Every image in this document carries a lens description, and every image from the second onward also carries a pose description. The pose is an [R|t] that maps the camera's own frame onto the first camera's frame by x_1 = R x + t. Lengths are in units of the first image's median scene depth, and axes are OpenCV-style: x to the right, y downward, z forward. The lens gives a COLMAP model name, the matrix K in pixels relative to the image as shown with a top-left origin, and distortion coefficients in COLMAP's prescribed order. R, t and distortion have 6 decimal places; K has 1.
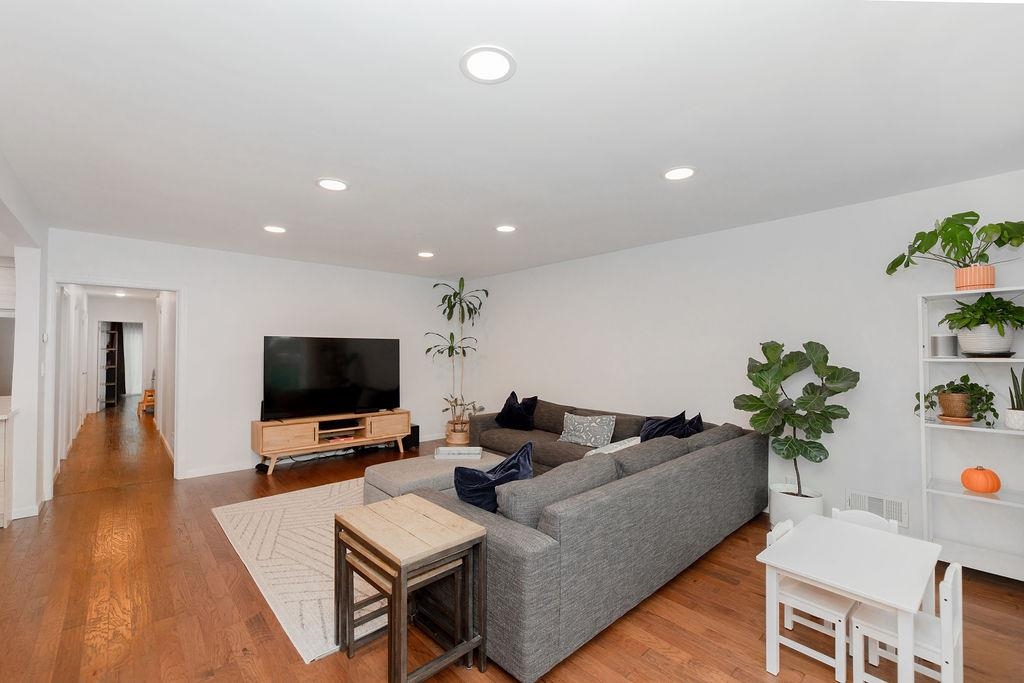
lens RADIAL K [[410.5, 0, 492.8], [0, 410.5, 340.8], [0, 0, 1]] dist [-0.000694, -0.000184]
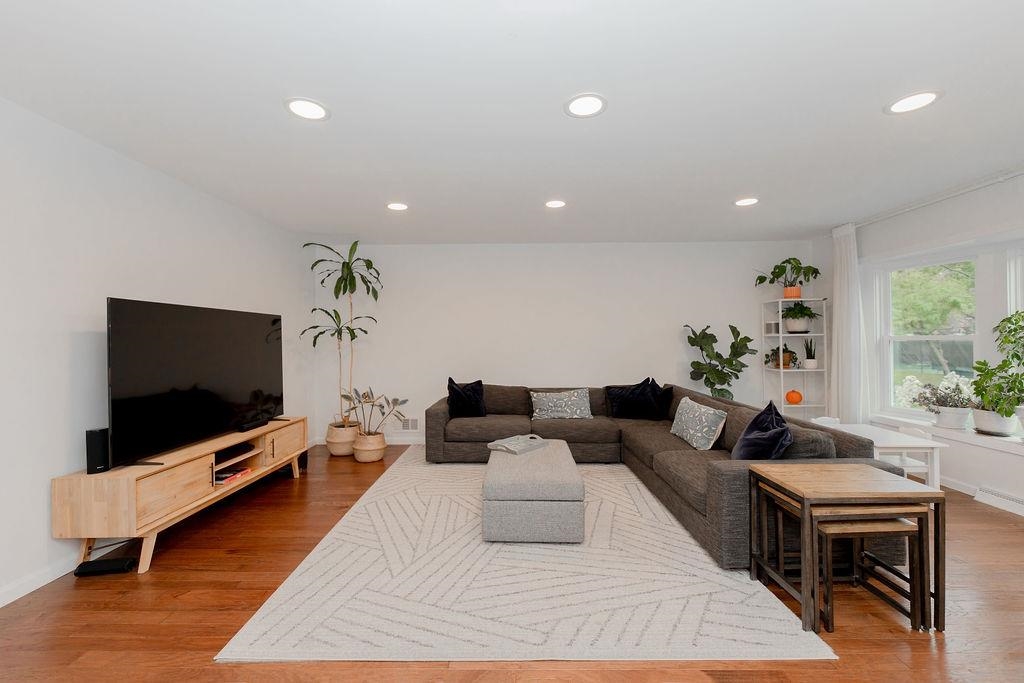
lens RADIAL K [[410.5, 0, 492.8], [0, 410.5, 340.8], [0, 0, 1]] dist [-0.000694, -0.000184]
pose [[0.687972, -0.000761, 0.725737, -0.624803], [-0.012285, 0.999844, 0.012695, 0.034501], [-0.725633, -0.017650, 0.687855, 0.361993]]
